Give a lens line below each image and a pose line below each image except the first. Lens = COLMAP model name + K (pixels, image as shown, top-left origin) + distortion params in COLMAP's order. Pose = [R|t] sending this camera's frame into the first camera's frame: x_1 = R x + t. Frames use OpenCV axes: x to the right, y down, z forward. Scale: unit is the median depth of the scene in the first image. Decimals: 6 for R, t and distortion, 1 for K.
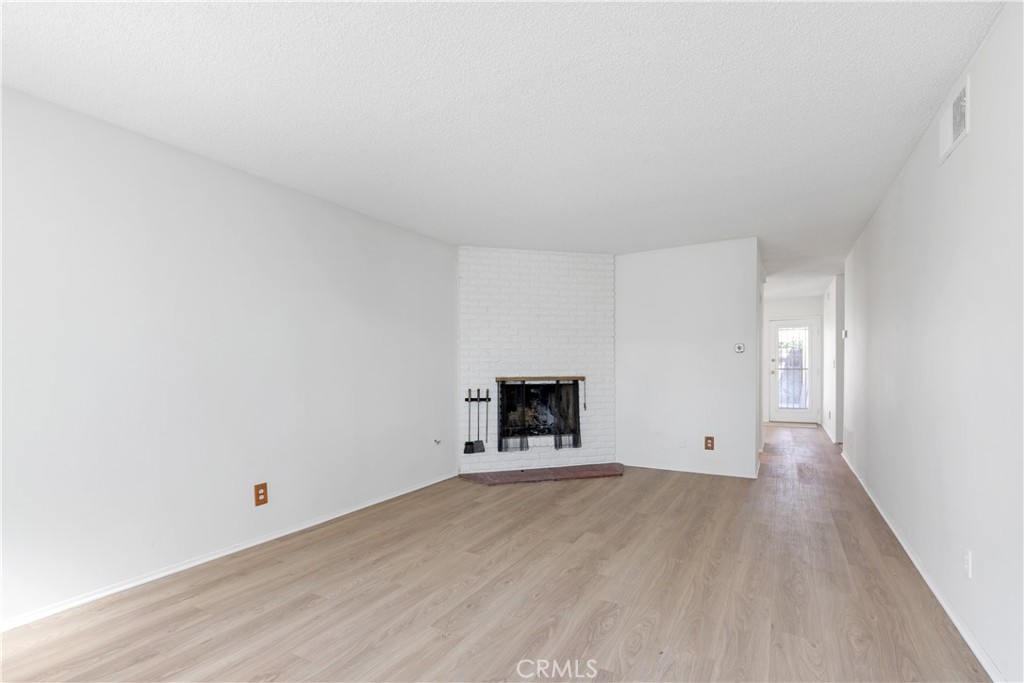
lens RADIAL K [[473.0, 0, 514.7], [0, 473.0, 367.9], [0, 0, 1]] dist [0.000759, -0.000052]
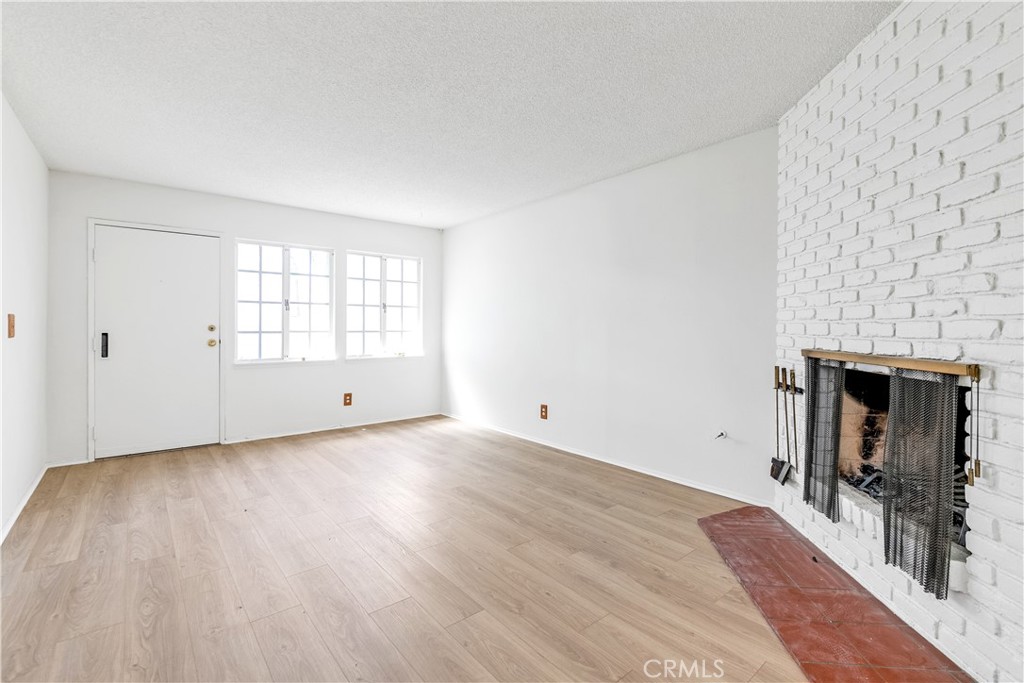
lens RADIAL K [[464.4, 0, 513.2], [0, 464.4, 334.6], [0, 0, 1]] dist [-0.001379, -0.000964]
pose [[-0.366408, 0.020558, -0.930227, 1.081887], [-0.001216, 0.999744, 0.022574, -0.009767], [0.930453, 0.009402, -0.366290, 1.838796]]
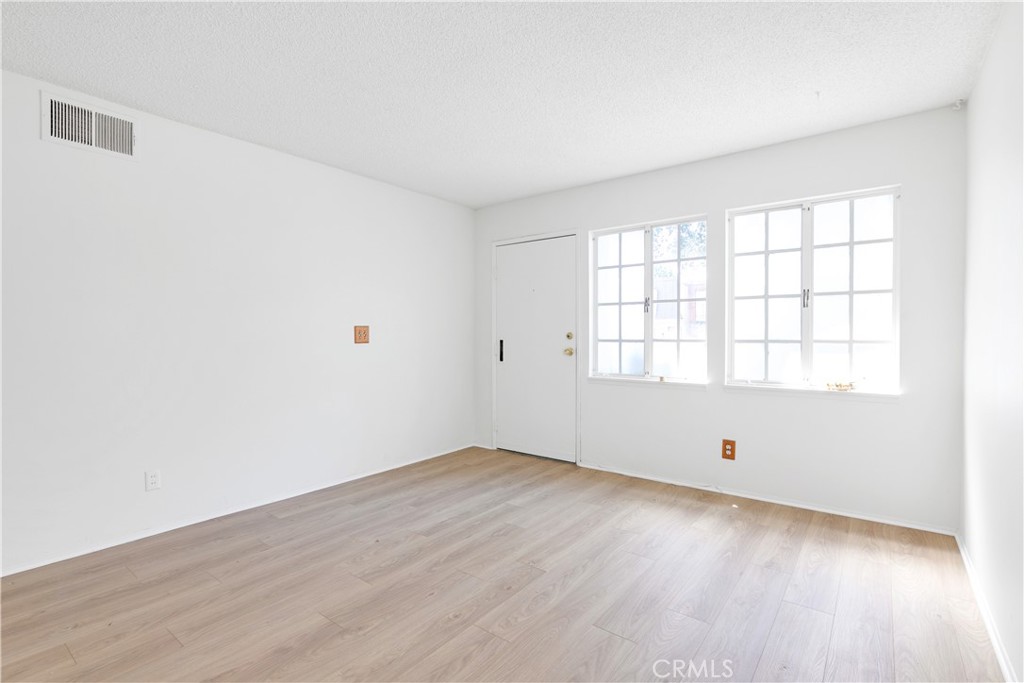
lens RADIAL K [[476.6, 0, 511.3], [0, 476.6, 343.3], [0, 0, 1]] dist [-0.000950, -0.000306]
pose [[-0.988071, 0.007759, 0.153802, -0.233456], [0.011137, 0.999715, 0.021111, -0.004189], [-0.153594, 0.022572, -0.987876, 1.794454]]
